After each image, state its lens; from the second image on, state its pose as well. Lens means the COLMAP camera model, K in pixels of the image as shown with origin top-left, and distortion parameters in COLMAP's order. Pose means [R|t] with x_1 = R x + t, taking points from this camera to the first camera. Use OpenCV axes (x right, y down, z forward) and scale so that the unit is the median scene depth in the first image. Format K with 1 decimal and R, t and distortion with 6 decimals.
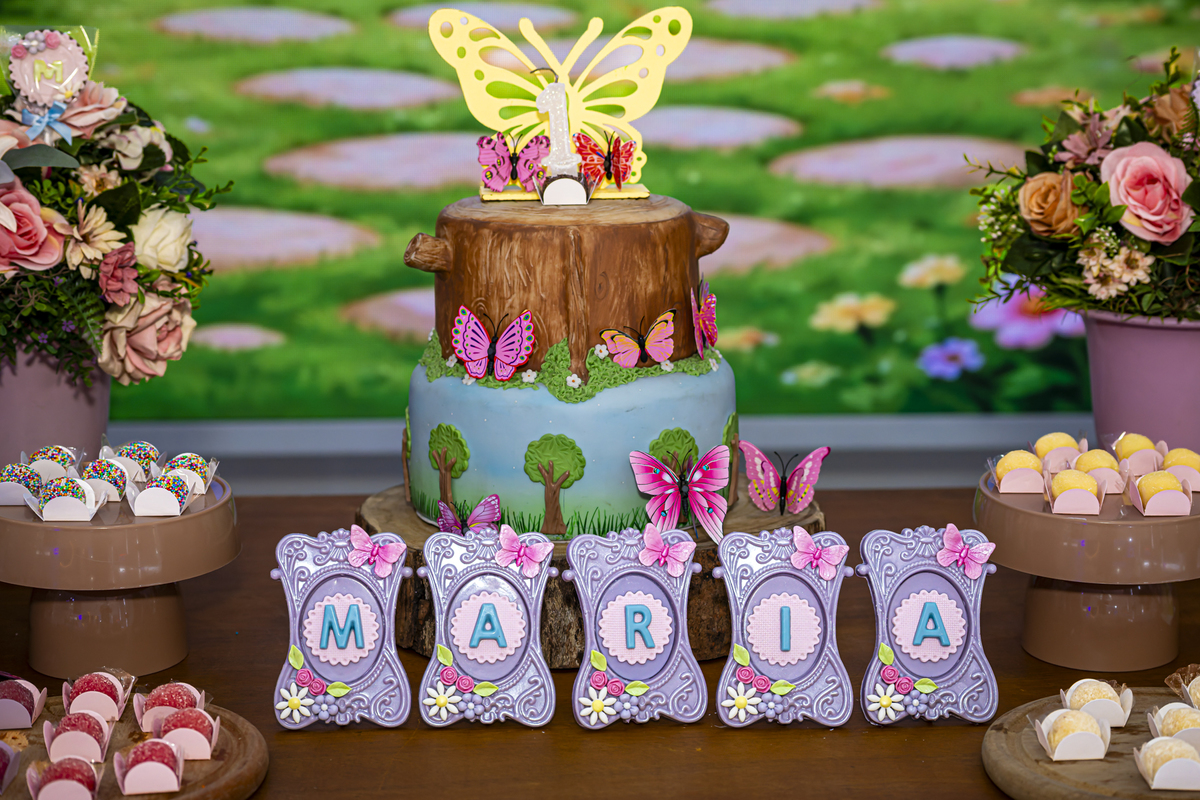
lens RADIAL K [[2311.7, 0, 612.1], [0, 2311.7, 399.5], [0, 0, 1]] dist [0.017959, 0.034340]
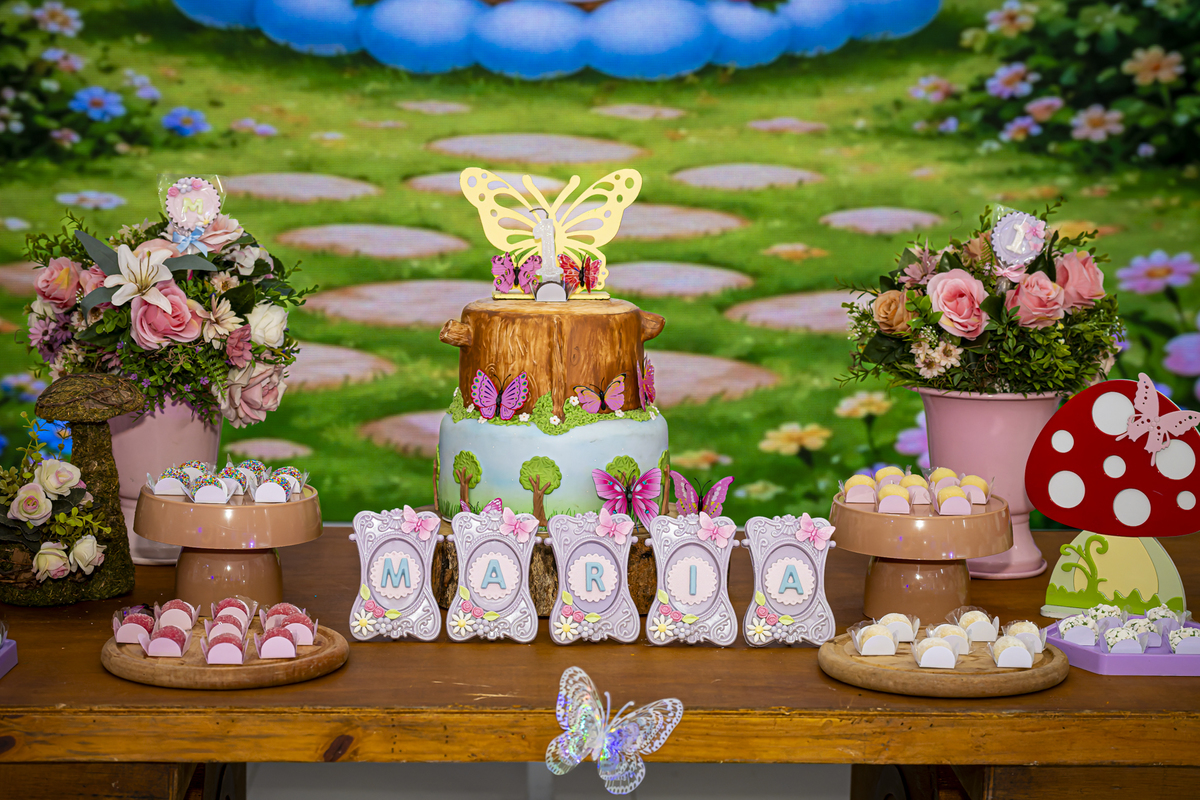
lens RADIAL K [[2556.0, 0, 600.0], [0, 2556.0, 400.0], [0, 0, 1]] dist [0.031508, -0.341822]
pose [[0.999827, 0.018460, -0.002283, 0.016441], [-0.018589, 0.996011, -0.087277, 0.127353], [0.000663, 0.087305, 0.996181, -0.647444]]
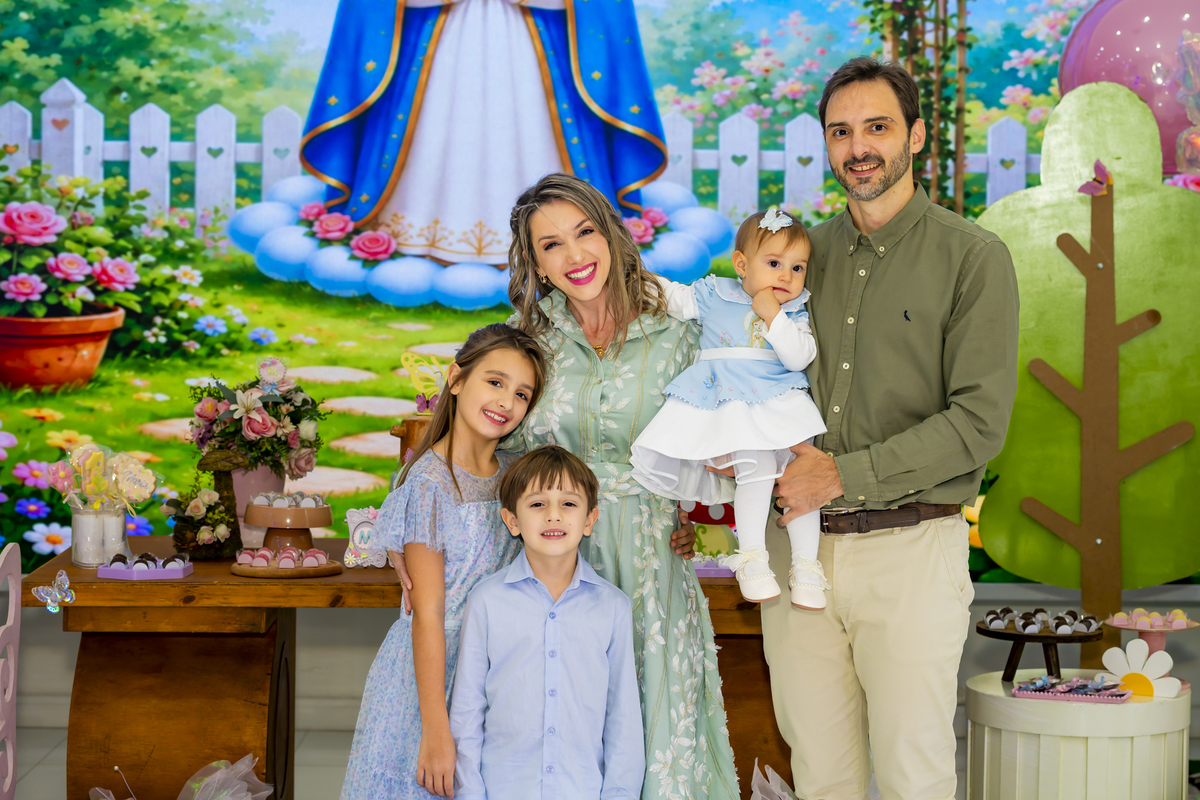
lens RADIAL K [[2636.9, 0, 696.4], [0, 2636.9, 397.3], [0, 0, 1]] dist [-0.051336, 0.104869]
pose [[0.999866, 0.013917, 0.008651, 0.307288], [-0.012155, 0.983952, -0.178018, 0.549886], [-0.010990, 0.177889, 0.983989, -2.633586]]
